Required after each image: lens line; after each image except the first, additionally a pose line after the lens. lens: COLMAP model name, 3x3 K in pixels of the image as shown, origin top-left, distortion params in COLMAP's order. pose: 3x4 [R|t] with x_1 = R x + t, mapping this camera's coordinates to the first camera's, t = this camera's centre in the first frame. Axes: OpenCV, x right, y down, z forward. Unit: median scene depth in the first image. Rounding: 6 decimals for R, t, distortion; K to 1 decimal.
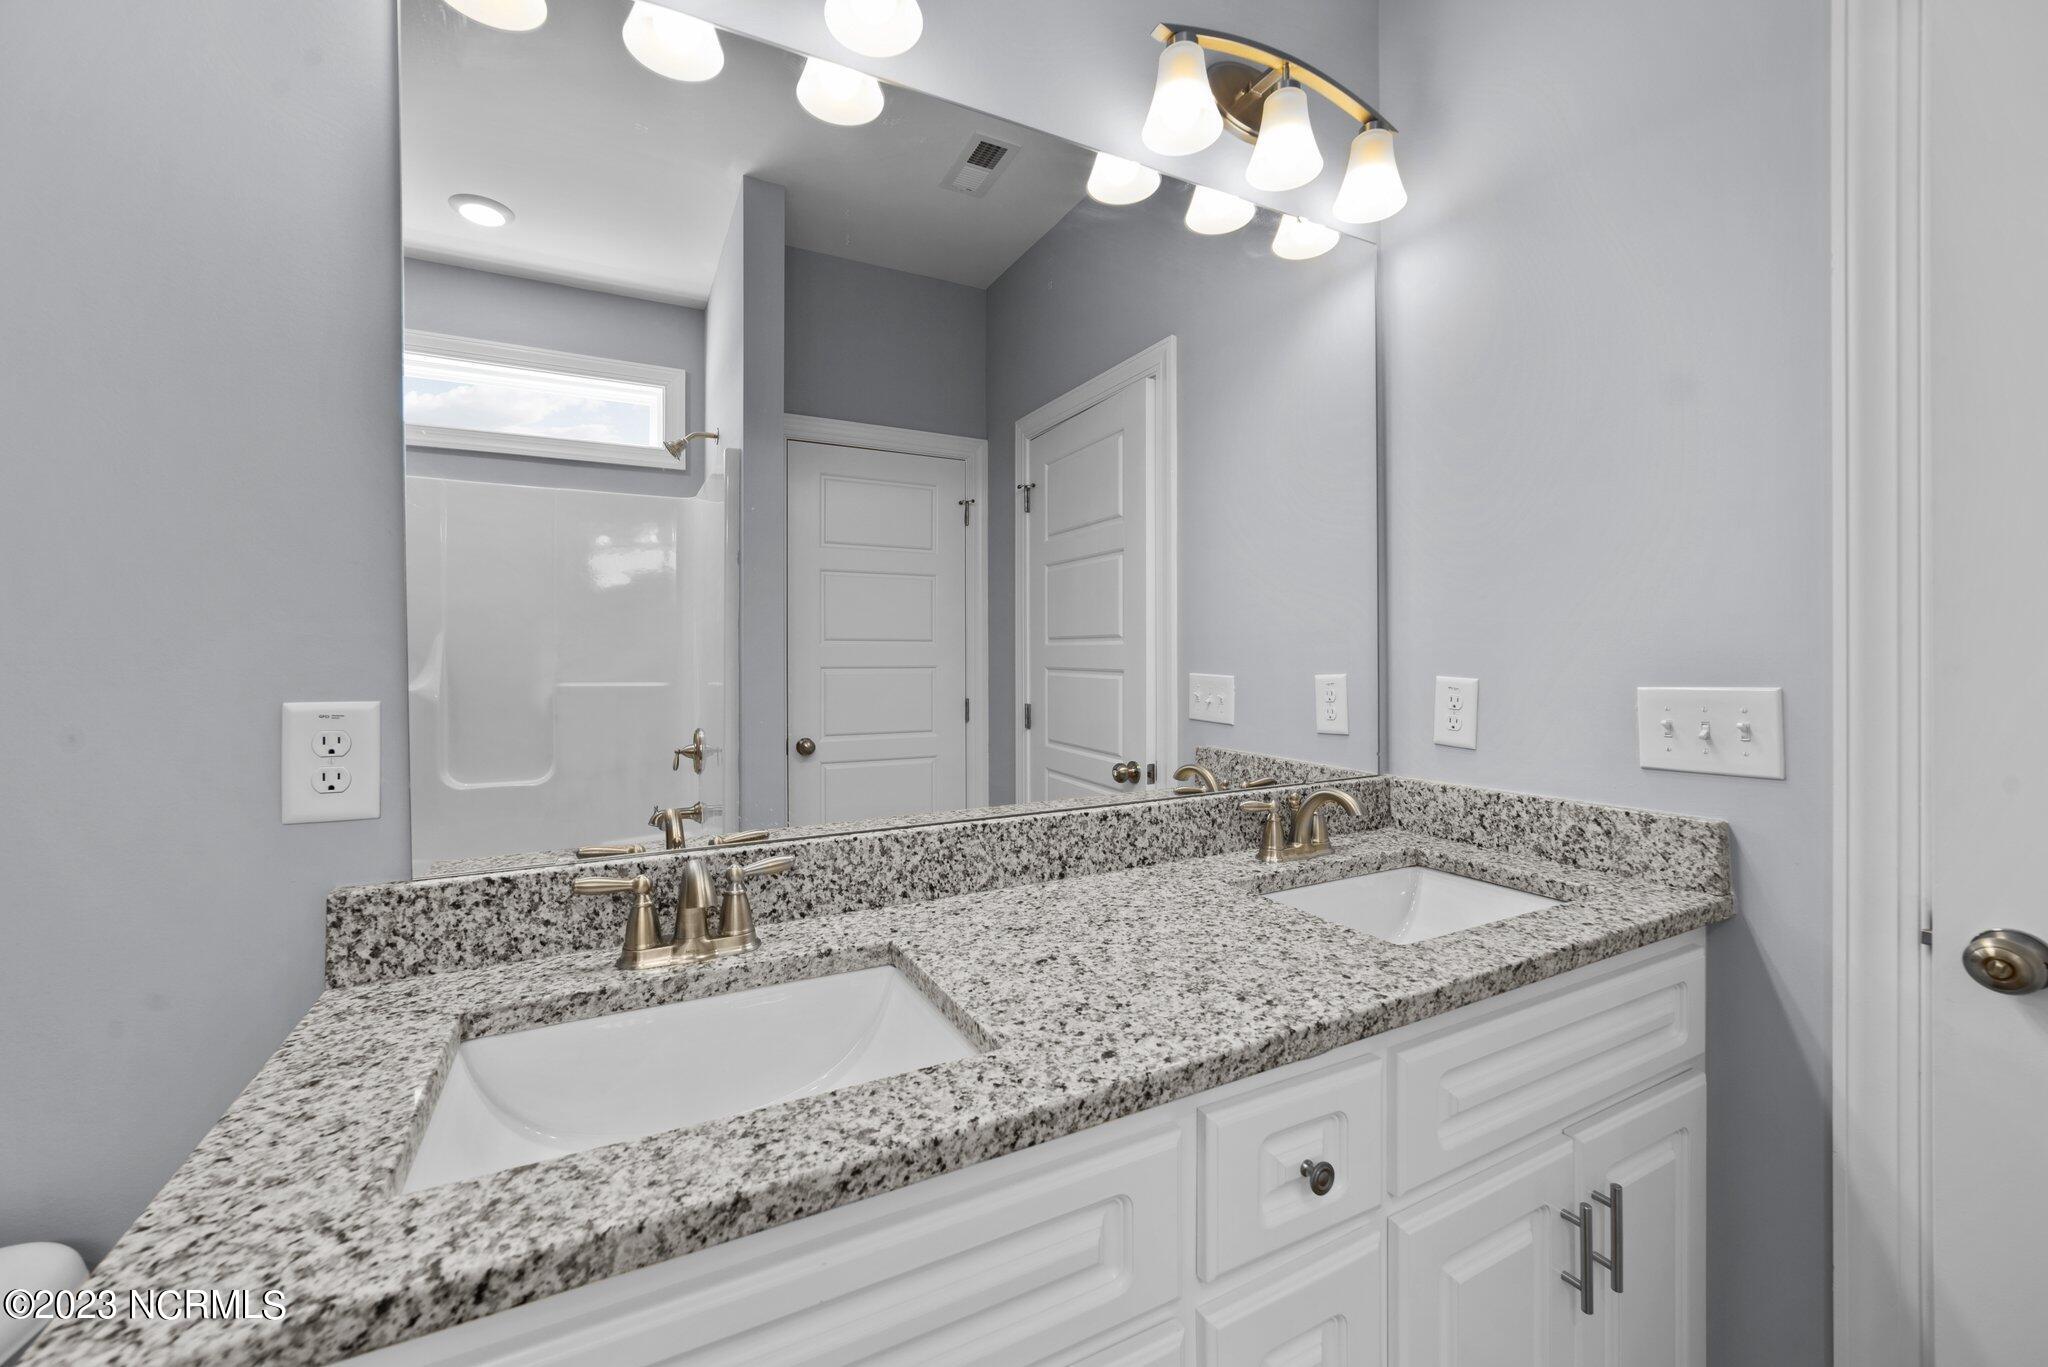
lens RADIAL K [[804.3, 0, 1020.1], [0, 804.3, 670.4], [0, 0, 1]] dist [-0.012948, 0.002805]
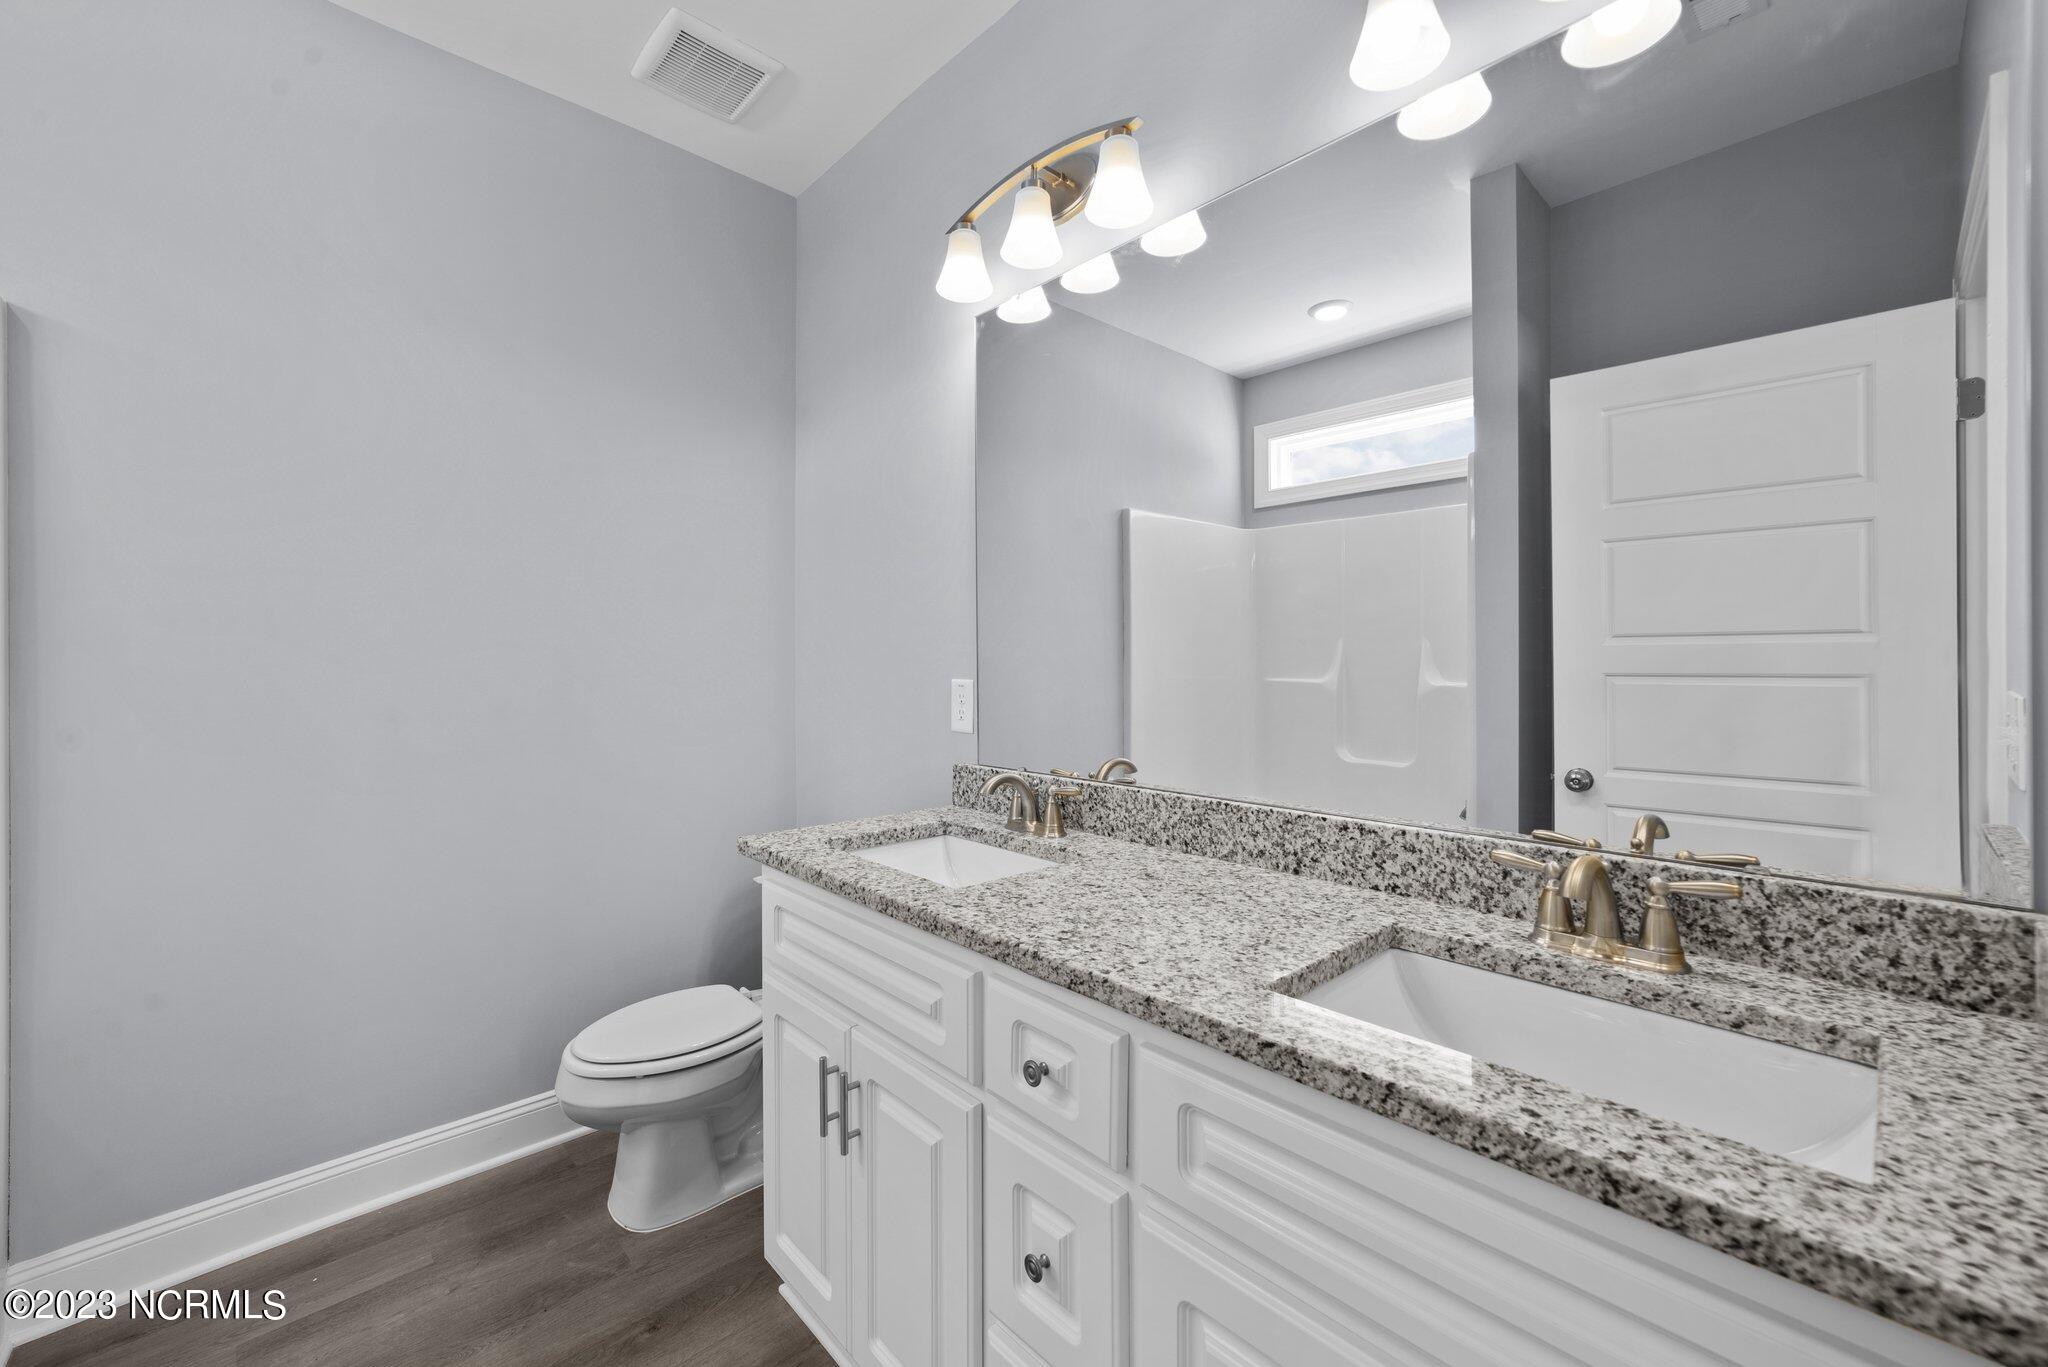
lens RADIAL K [[804.3, 0, 1024.7], [0, 804.3, 673.1], [0, 0, 1]] dist [-0.012948, 0.002805]
pose [[0.270391, 0.017798, -0.962586, 1.061298], [-0.013852, 0.999798, 0.014595, -0.011309], [0.962651, 0.009387, 0.270582, 0.428705]]
